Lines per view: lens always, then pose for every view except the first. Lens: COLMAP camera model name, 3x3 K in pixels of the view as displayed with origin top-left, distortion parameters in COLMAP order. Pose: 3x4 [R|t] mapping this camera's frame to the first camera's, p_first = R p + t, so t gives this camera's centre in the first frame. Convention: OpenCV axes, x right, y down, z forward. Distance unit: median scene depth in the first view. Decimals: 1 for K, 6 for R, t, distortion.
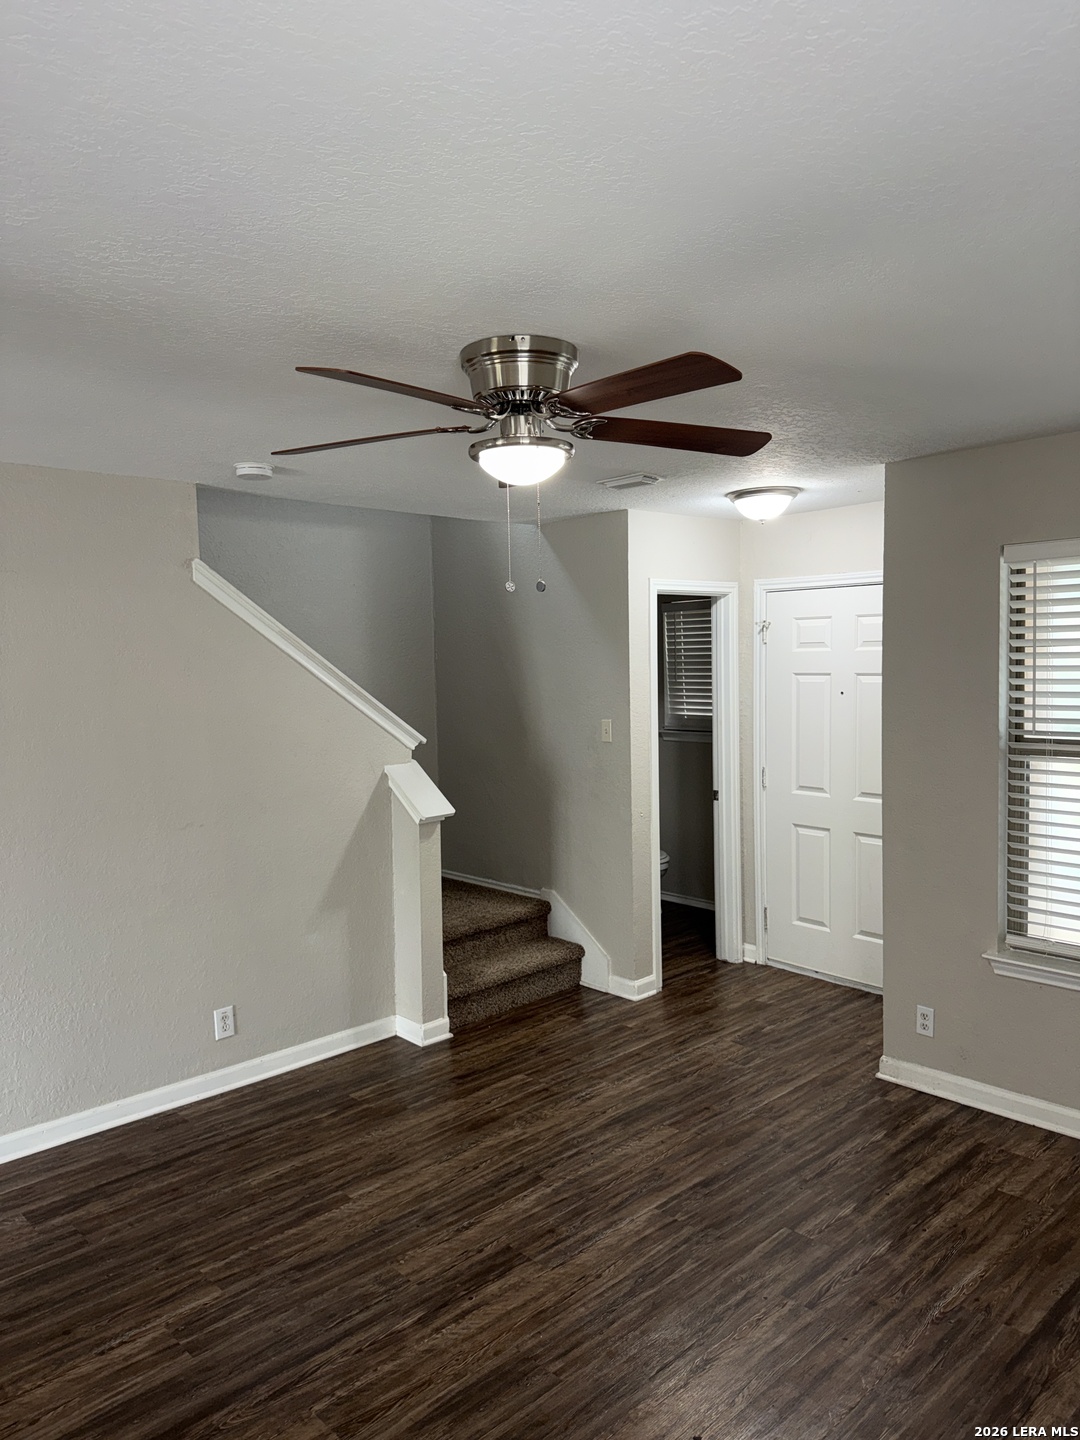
lens RADIAL K [[1021.0, 0, 536.9], [0, 1021.0, 725.7], [0, 0, 1]] dist [0.036312, -0.041926]
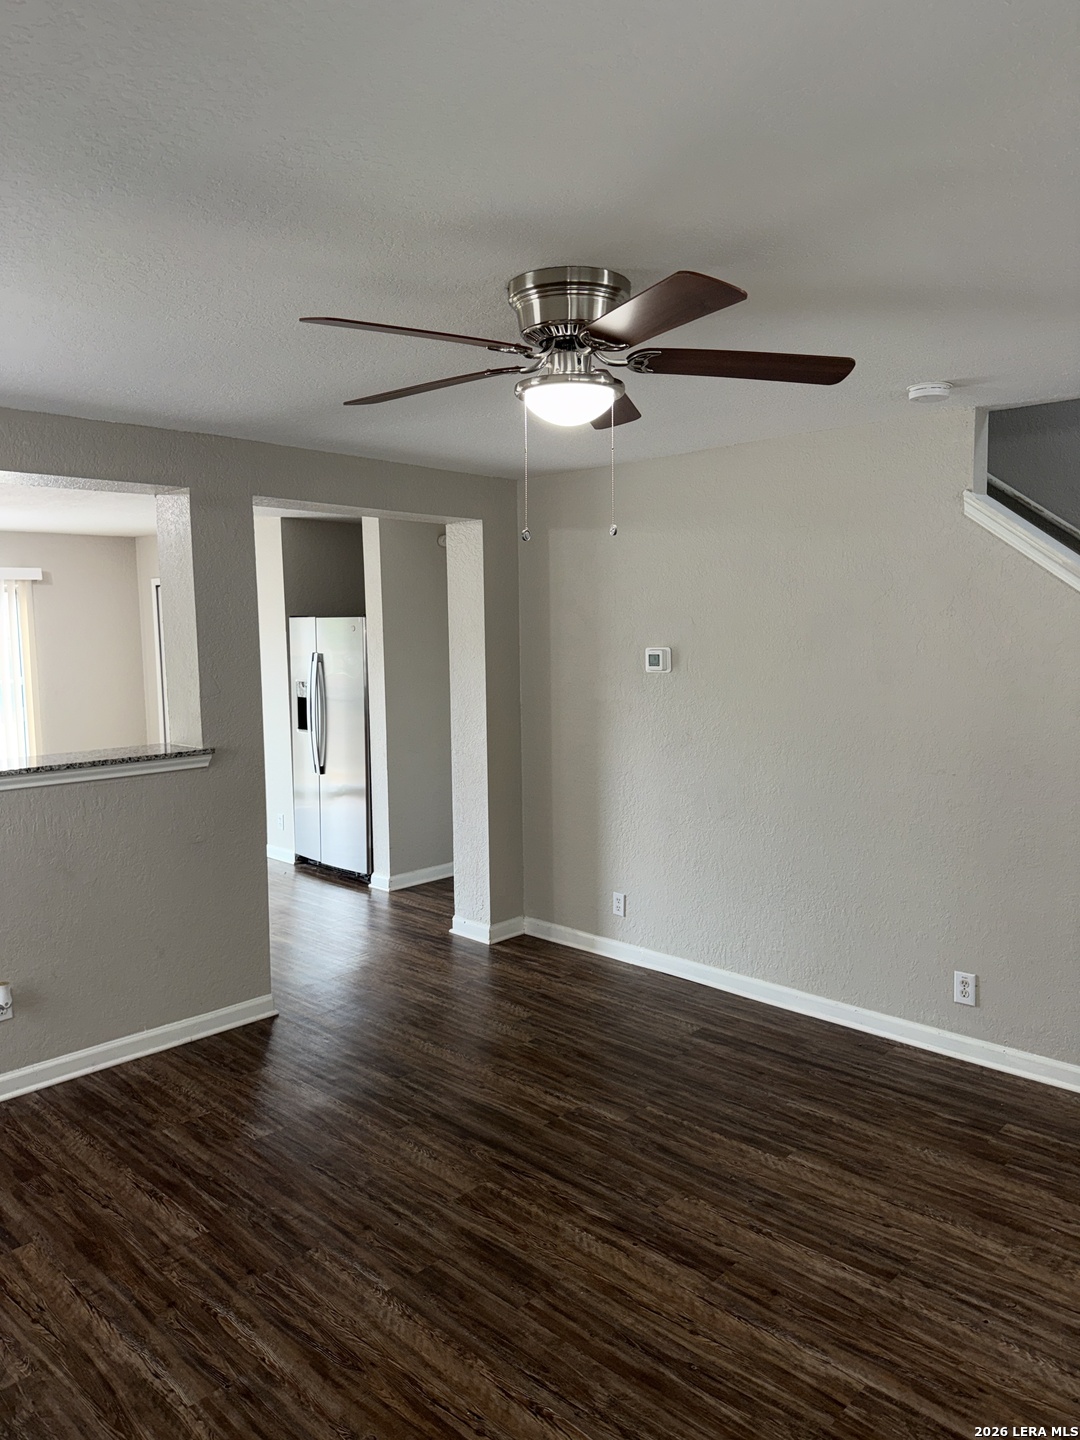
lens RADIAL K [[1021.0, 0, 543.9], [0, 1021.0, 727.6], [0, 0, 1]] dist [0.036312, -0.041926]
pose [[0.056765, 0.124409, -0.990606, 0.688591], [-0.050559, 0.991291, 0.121598, -0.049146], [0.997107, 0.043181, 0.062561, 0.659267]]
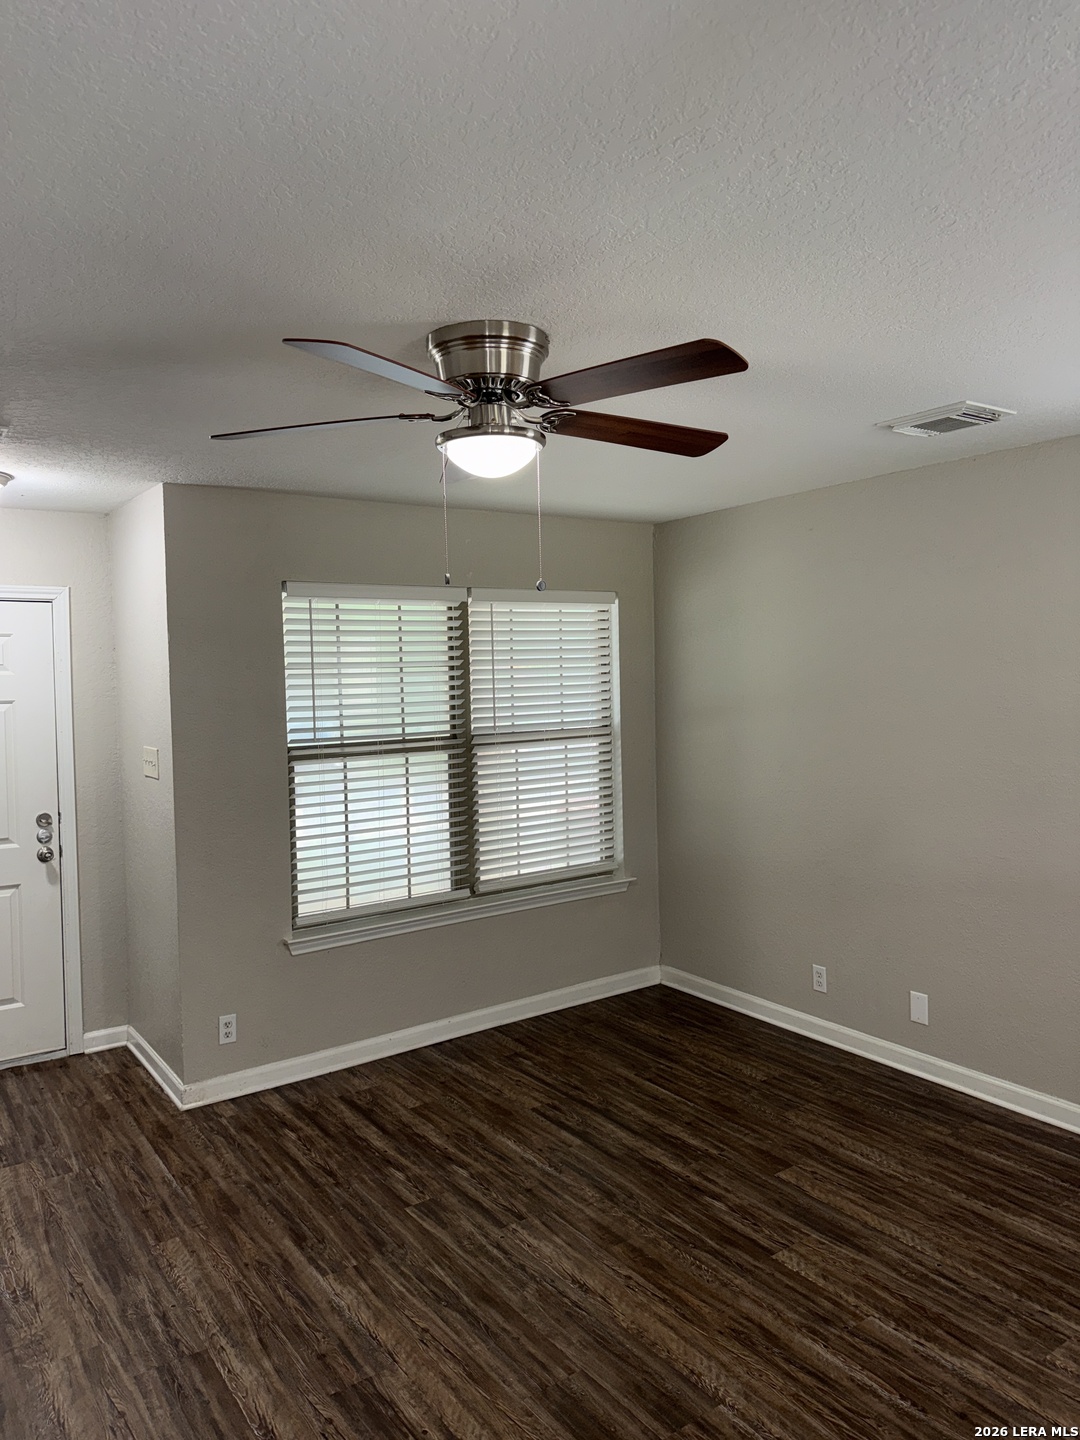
lens RADIAL K [[1021.0, 0, 540.9], [0, 1021.0, 709.4], [0, 0, 1]] dist [0.036312, -0.041926]
pose [[0.142555, -0.014710, 0.989678, -0.684783], [0.082505, 0.996586, 0.002929, -0.011684], [-0.986342, 0.081236, 0.143282, 0.592820]]
